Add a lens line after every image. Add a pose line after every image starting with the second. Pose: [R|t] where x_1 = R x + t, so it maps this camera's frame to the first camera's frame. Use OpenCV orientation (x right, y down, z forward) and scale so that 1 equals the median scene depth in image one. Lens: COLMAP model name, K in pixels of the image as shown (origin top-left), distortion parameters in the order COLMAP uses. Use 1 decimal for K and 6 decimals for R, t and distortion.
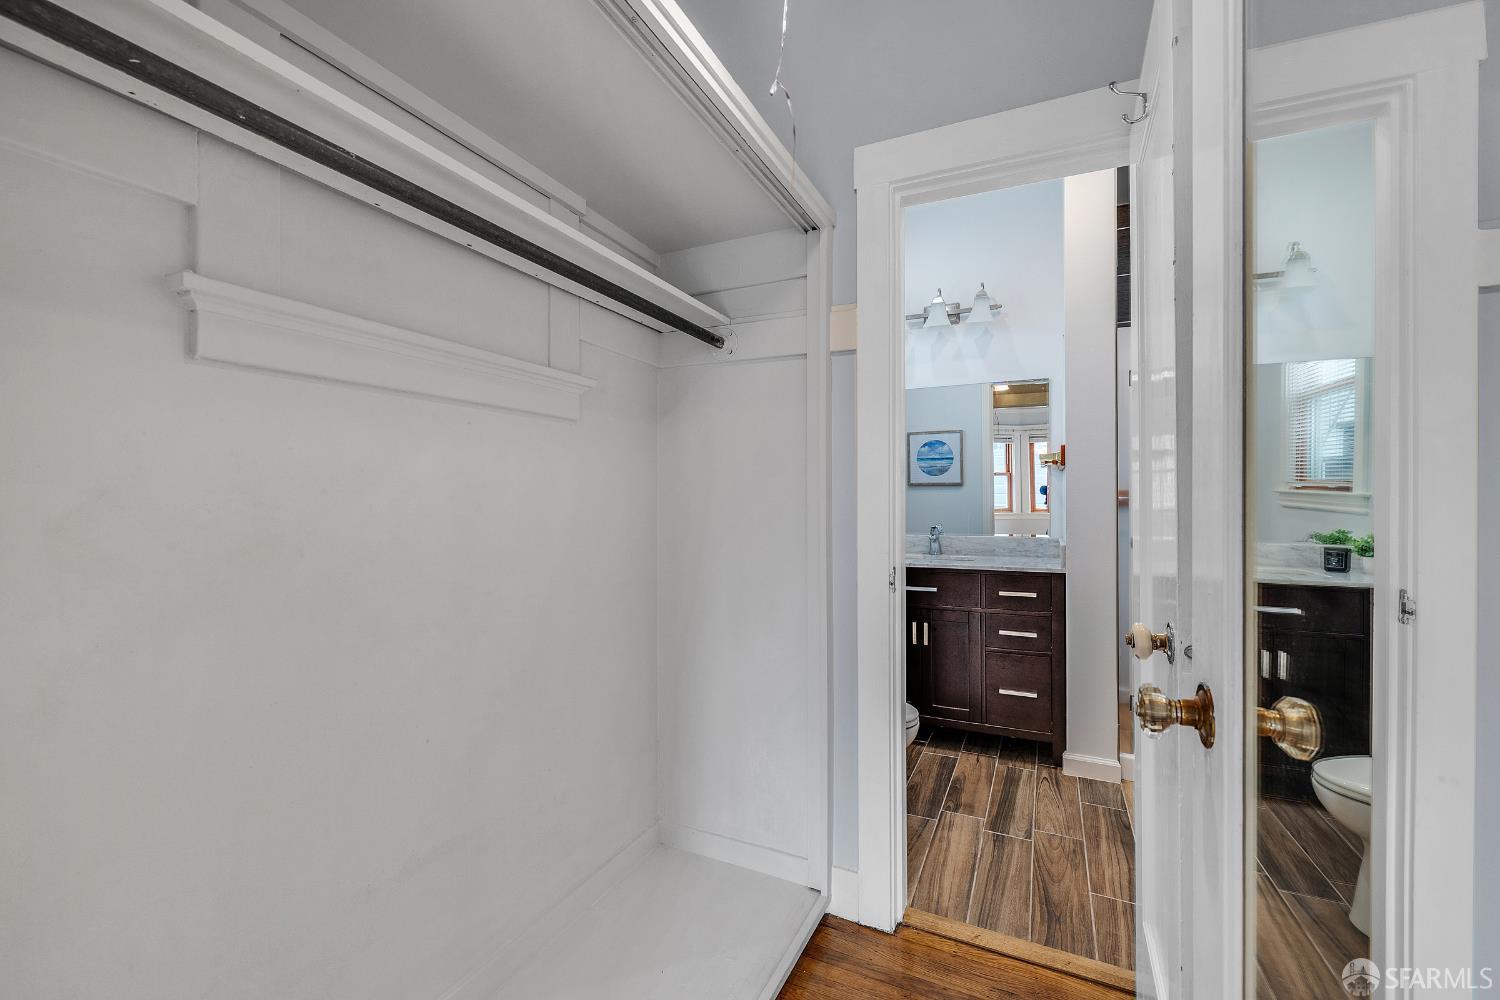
lens RADIAL K [[627.8, 0, 749.5], [0, 627.8, 495.4], [0, 0, 1]] dist [-0.001968, 0.000109]
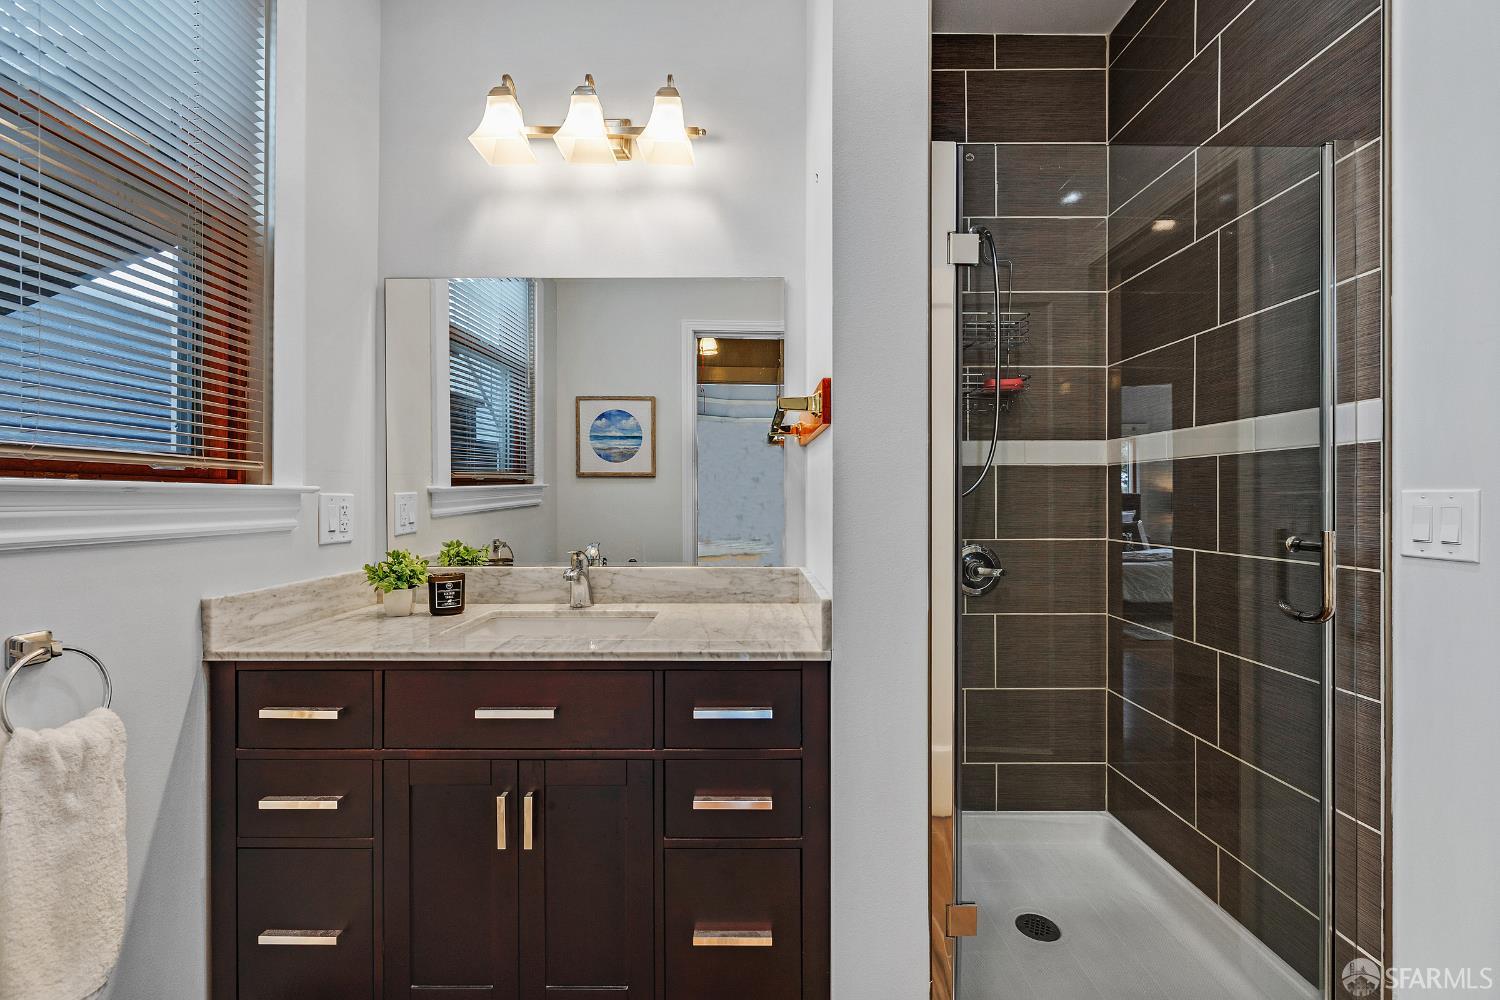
lens RADIAL K [[627.8, 0, 748.1], [0, 627.8, 495.7], [0, 0, 1]] dist [-0.001968, 0.000109]
pose [[0.903920, 0.002802, 0.427693, 0.135607], [-0.004416, 0.999986, 0.002780, 0.002368], [-0.427679, -0.004401, 0.903920, 0.327166]]
